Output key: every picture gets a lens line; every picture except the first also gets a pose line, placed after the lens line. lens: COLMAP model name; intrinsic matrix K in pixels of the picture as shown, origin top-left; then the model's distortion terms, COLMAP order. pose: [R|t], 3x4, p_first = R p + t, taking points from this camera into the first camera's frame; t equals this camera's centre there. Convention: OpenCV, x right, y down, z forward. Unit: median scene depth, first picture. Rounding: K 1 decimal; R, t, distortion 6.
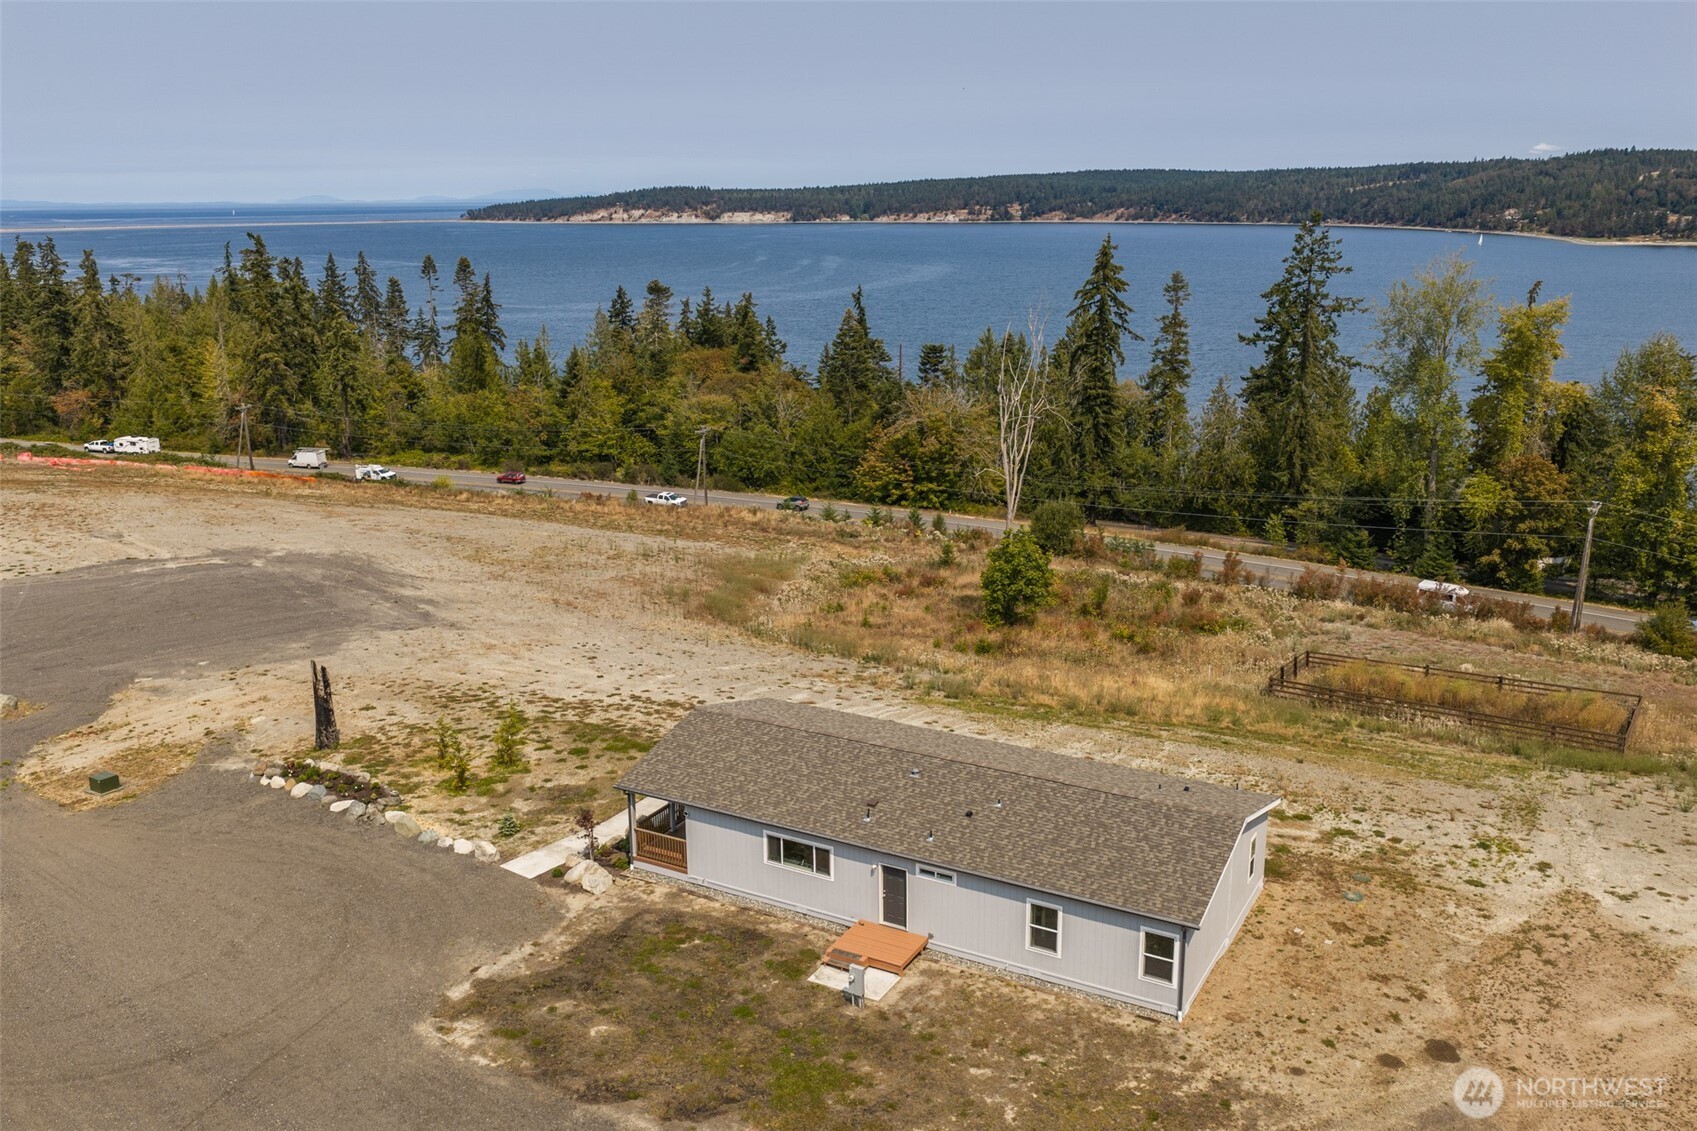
lens RADIAL K [[1405.7, 0, 851.3], [0, 1405.7, 562.5], [0, 0, 1]] dist [0.012972, -0.023785]
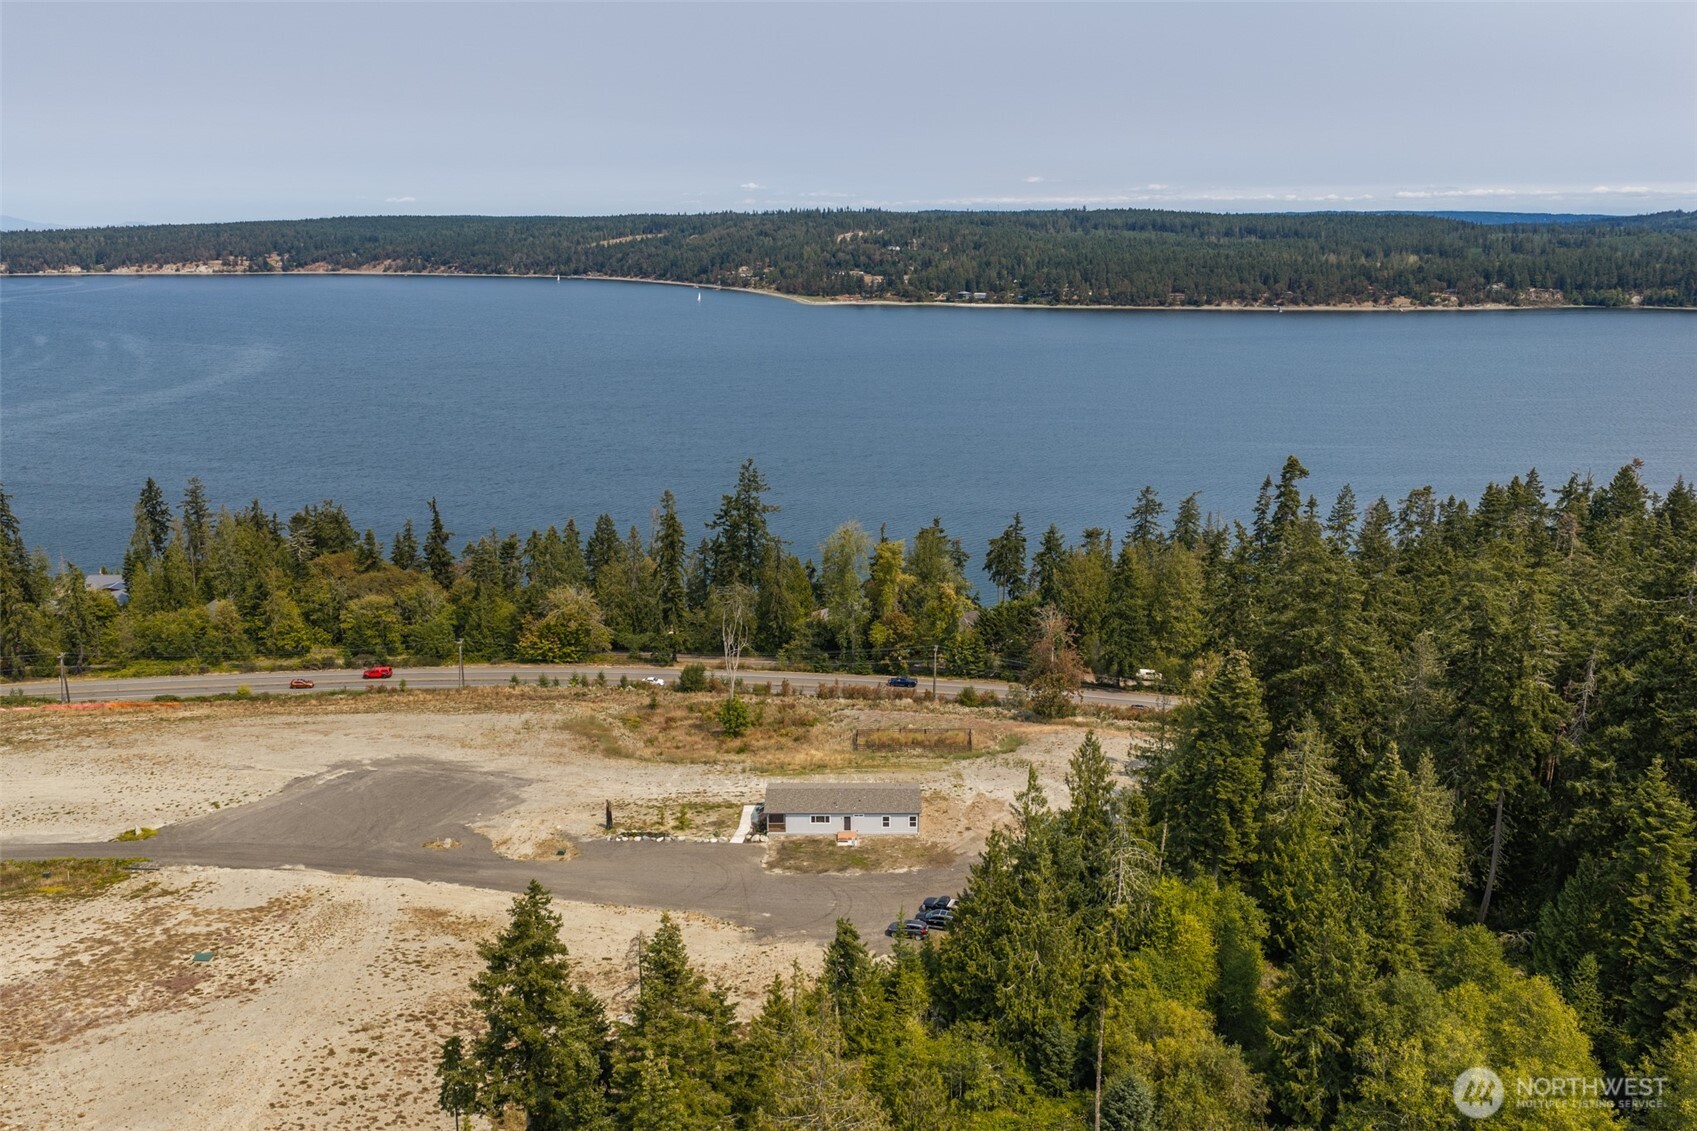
lens RADIAL K [[1405.7, 0, 851.3], [0, 1405.7, 562.5], [0, 0, 1]] dist [0.012972, -0.023785]
pose [[0.871595, -0.108281, 0.478118, -0.330049], [0.117352, 0.993030, 0.010967, -0.101115], [-0.475973, 0.046549, 0.878227, -0.475258]]
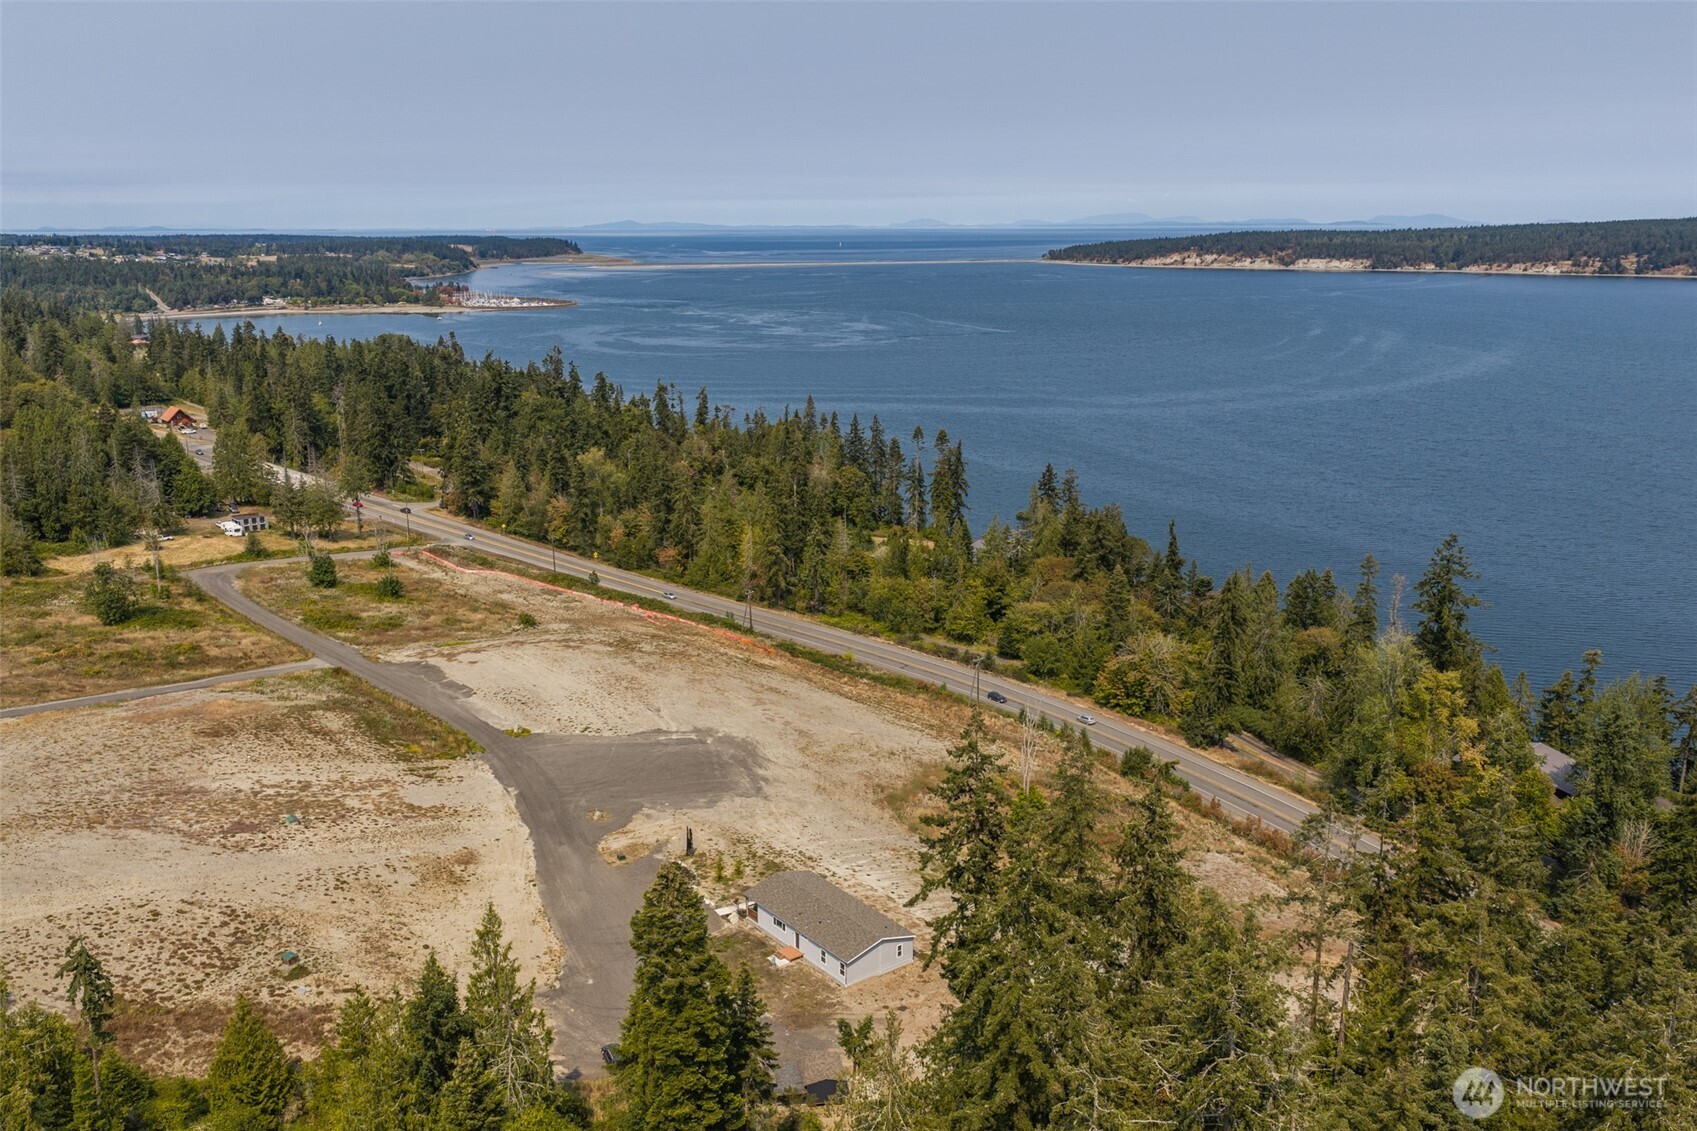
lens RADIAL K [[1405.7, 0, 851.3], [0, 1405.7, 562.5], [0, 0, 1]] dist [0.012972, -0.023785]
pose [[0.919599, 0.097525, -0.380562, 0.257164], [-0.103110, 0.994653, 0.005741, -0.136497], [0.379087, 0.033961, 0.924738, -0.414797]]
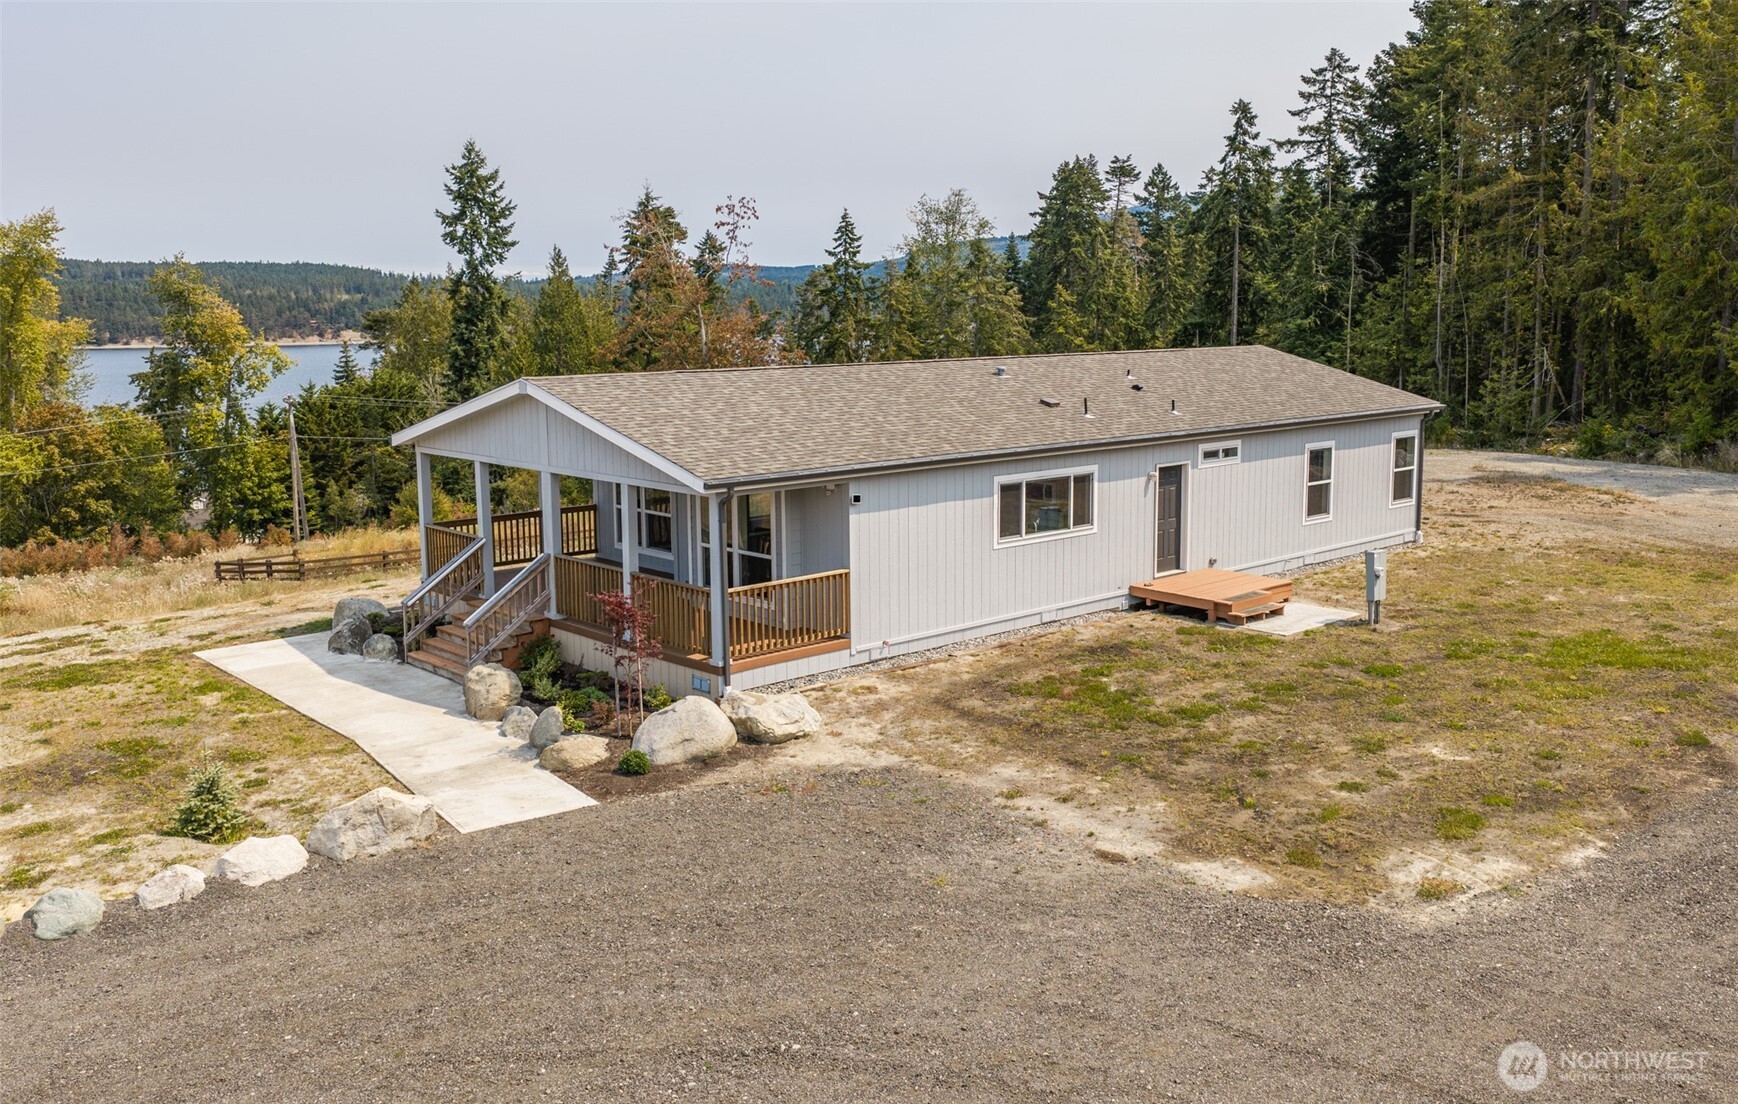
lens RADIAL K [[1520.6, 0, 915.8], [0, 1520.6, 482.0], [0, 0, 1]] dist [-0.001294, -0.004834]
pose [[0.293618, -0.105128, 0.950124, -0.109937], [0.241727, 0.969796, 0.032603, 0.031254], [-0.924855, 0.220098, 0.310162, 0.160359]]
